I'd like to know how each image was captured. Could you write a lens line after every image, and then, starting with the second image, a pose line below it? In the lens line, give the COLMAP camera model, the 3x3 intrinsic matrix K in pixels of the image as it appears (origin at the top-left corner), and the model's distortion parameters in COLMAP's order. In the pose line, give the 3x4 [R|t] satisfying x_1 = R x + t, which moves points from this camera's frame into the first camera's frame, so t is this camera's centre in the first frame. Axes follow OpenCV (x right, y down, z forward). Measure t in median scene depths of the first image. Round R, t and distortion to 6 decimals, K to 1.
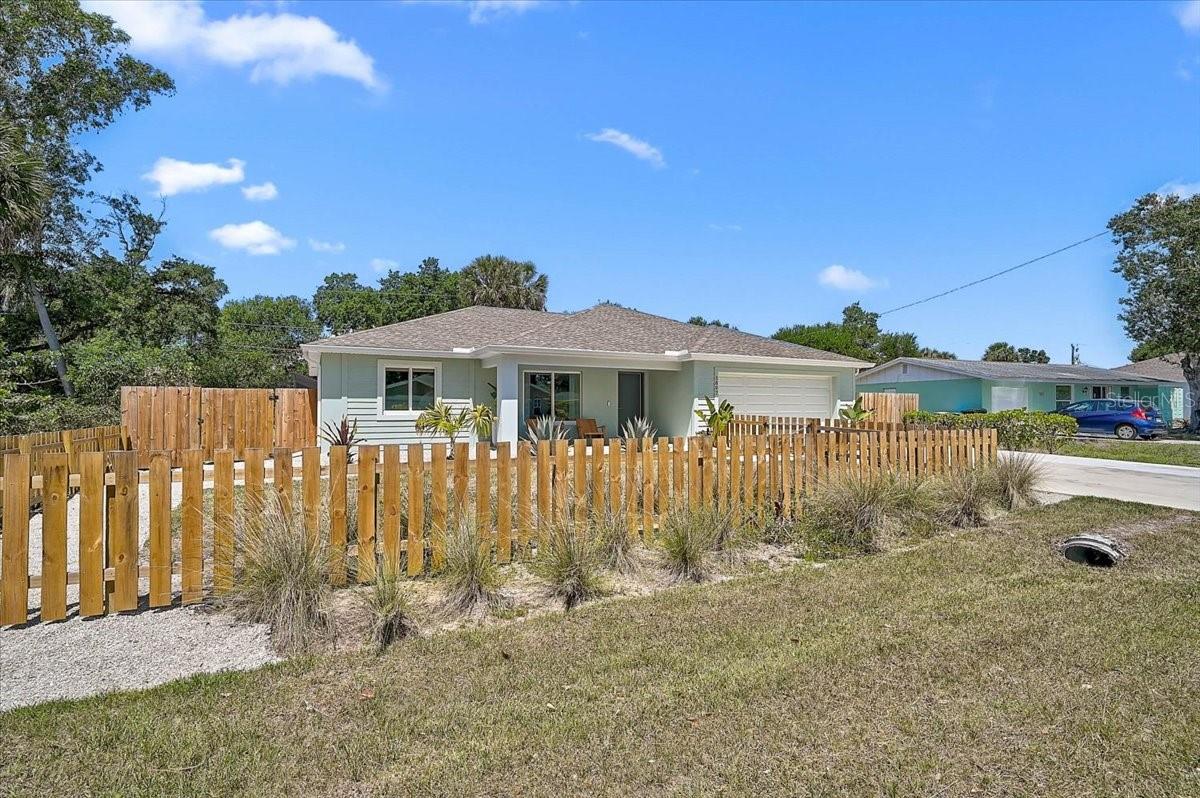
lens RADIAL K [[566.5, 0, 596.6], [0, 566.5, 404.6], [0, 0, 1]] dist [-0.006902, -0.002521]
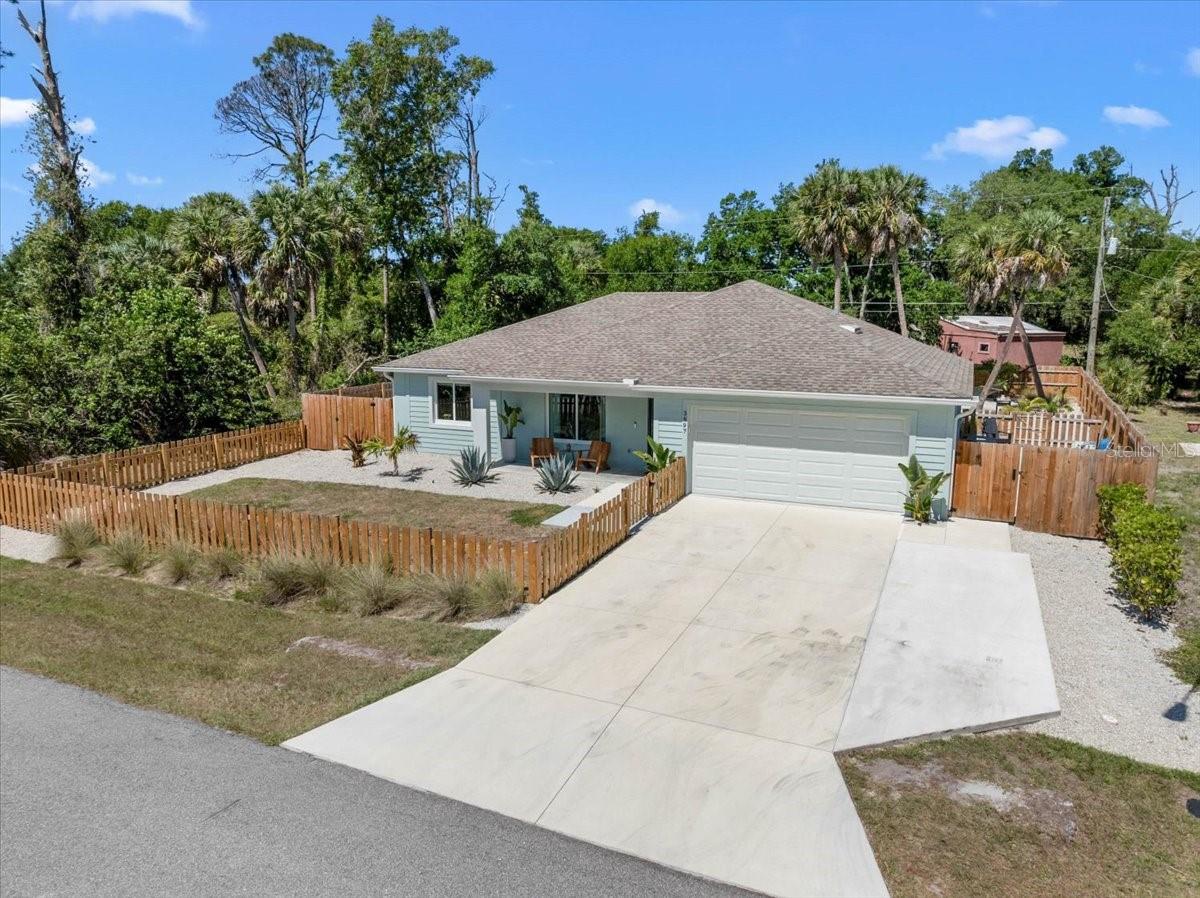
lens RADIAL K [[858.0, 0, 610.8], [0, 858.0, 440.4], [0, 0, 1]] dist [-0.052535, 0.021740]
pose [[0.637082, 0.122430, -0.761011, 1.199209], [0.001296, 0.987134, 0.159893, -0.227602], [0.770795, -0.102851, 0.628726, 0.158583]]
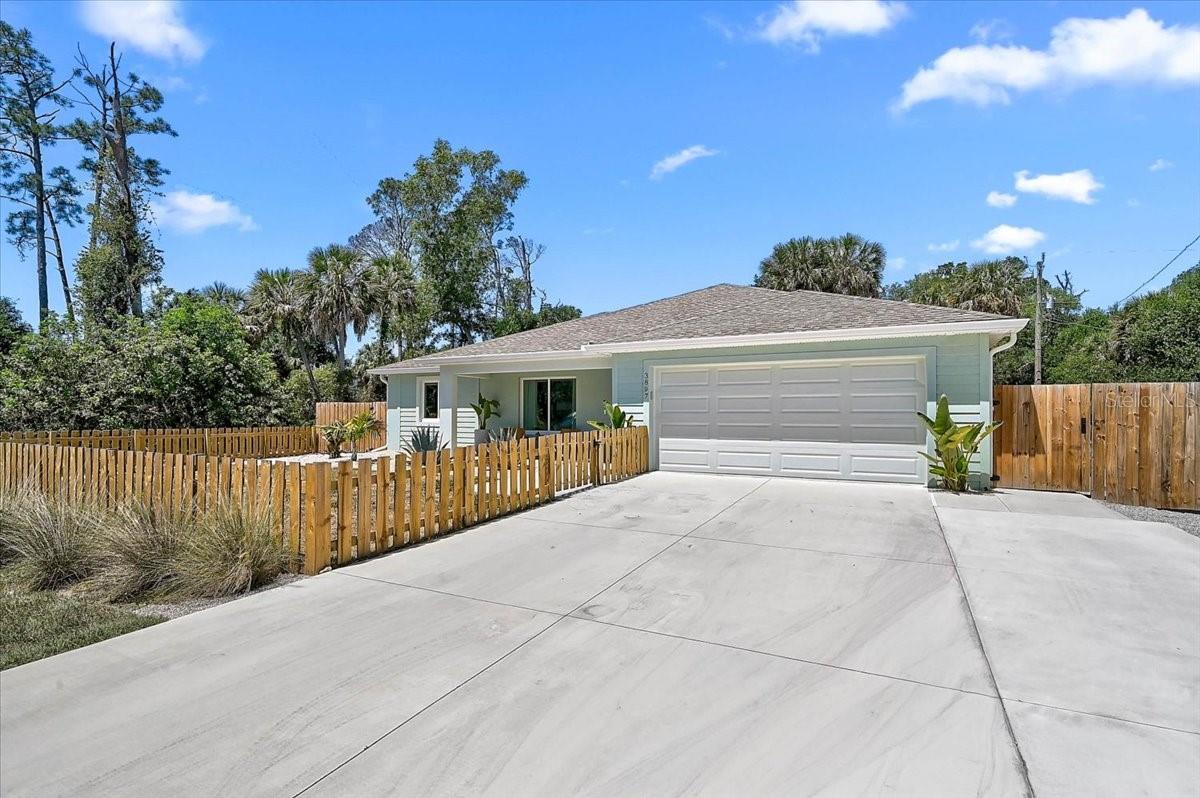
lens RADIAL K [[566.5, 0, 602.8], [0, 566.5, 419.1], [0, 0, 1]] dist [-0.006902, -0.002521]
pose [[0.576815, 0.010009, -0.816814, 0.843169], [0.002853, 0.999894, 0.014267, -0.003645], [0.816870, -0.010560, 0.576725, 0.606253]]
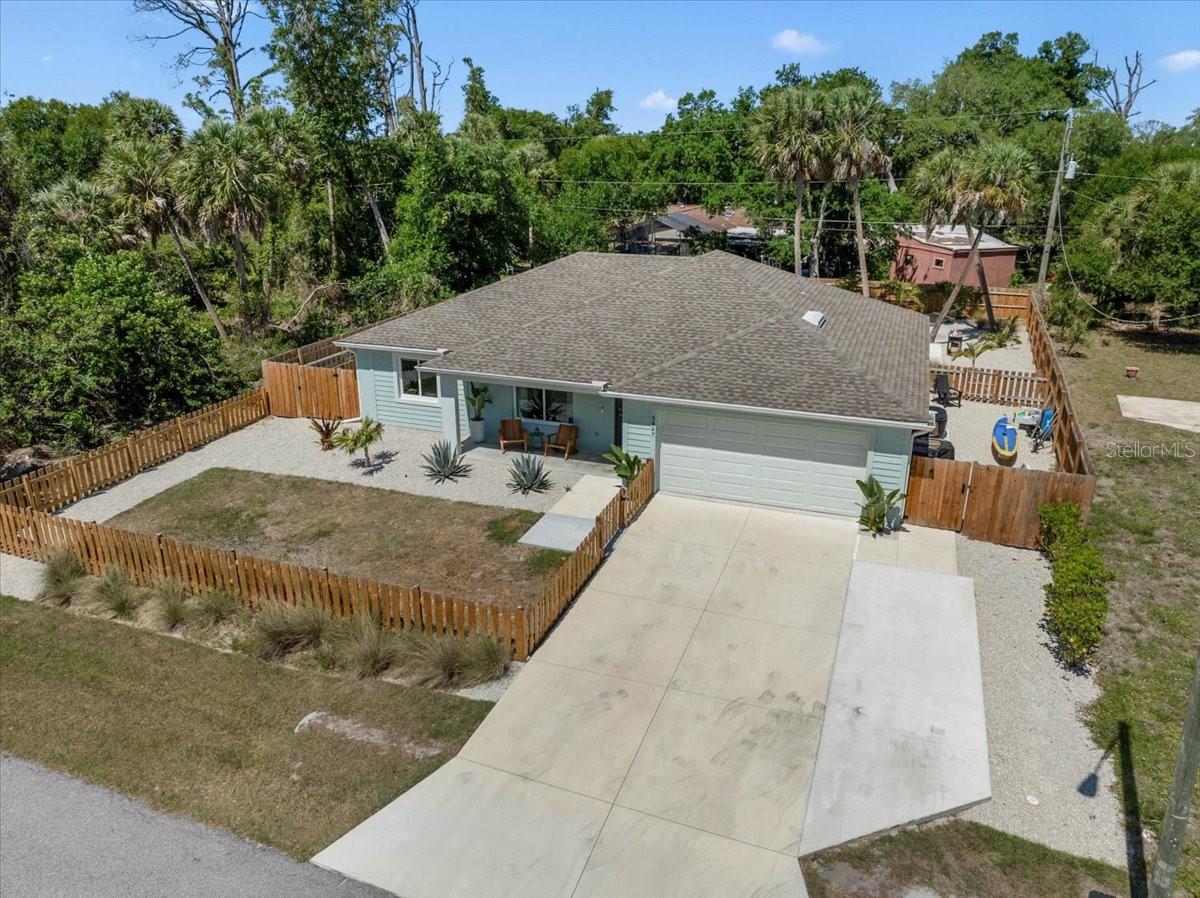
lens RADIAL K [[858.0, 0, 612.3], [0, 858.0, 444.2], [0, 0, 1]] dist [-0.052535, 0.021740]
pose [[0.682616, 0.241632, -0.689674, 1.161495], [-0.000607, 0.943940, 0.330115, -0.472849], [0.730777, -0.224923, 0.644495, 0.150837]]
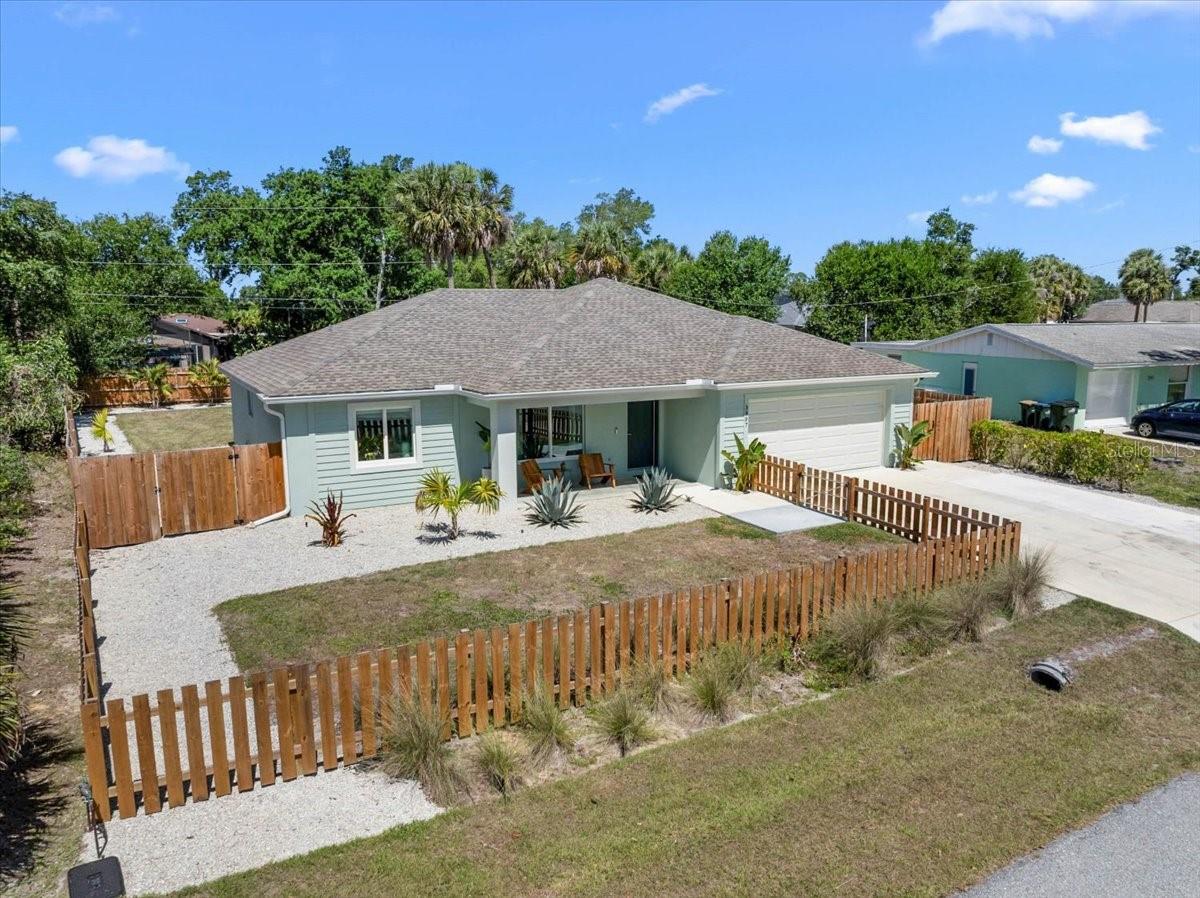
lens RADIAL K [[858.0, 0, 612.4], [0, 858.0, 456.9], [0, 0, 1]] dist [-0.052535, 0.021740]
pose [[0.998573, -0.008469, 0.052737, -0.060085], [-0.001204, 0.983530, 0.180742, -0.226965], [-0.053399, -0.180548, 0.982116, -0.275027]]
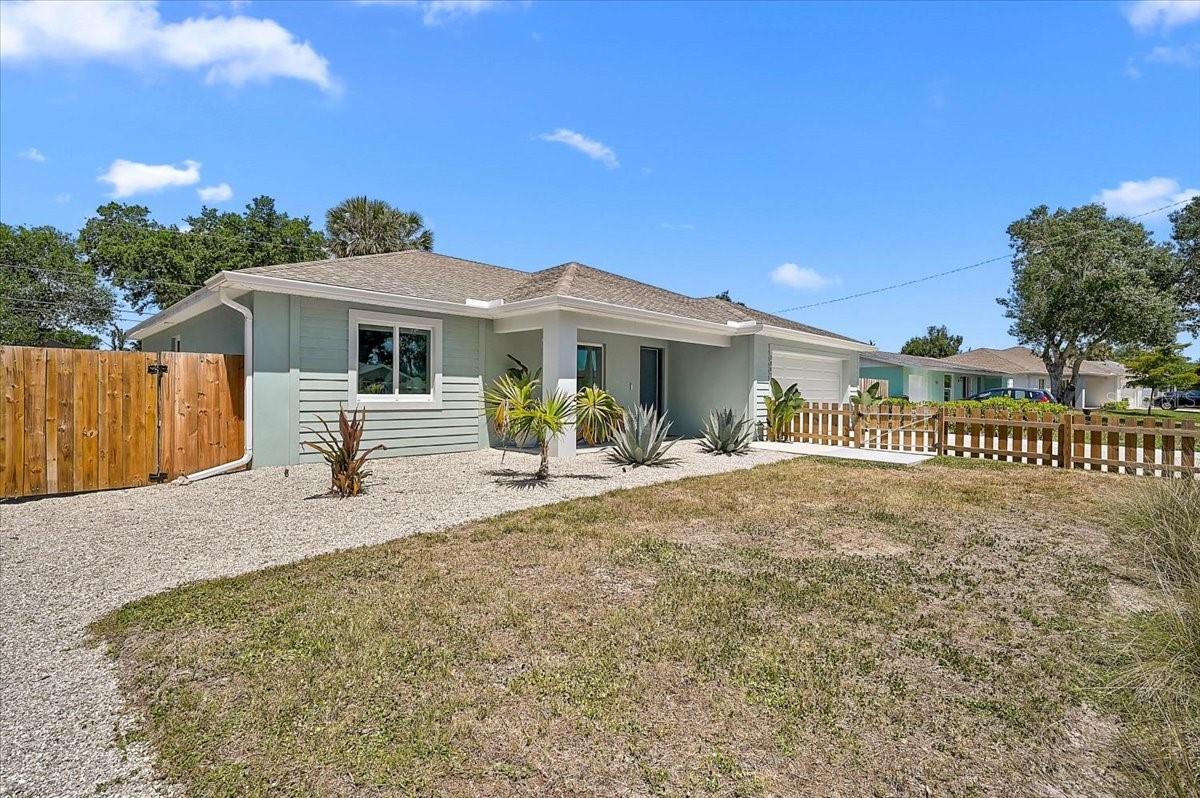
lens RADIAL K [[566.5, 0, 598.3], [0, 566.5, 397.5], [0, 0, 1]] dist [-0.006902, -0.002521]
pose [[0.945470, 0.005530, 0.325663, -0.325649], [-0.010454, 0.999856, 0.013374, 0.003040], [-0.325542, -0.016049, 0.945391, 0.337567]]
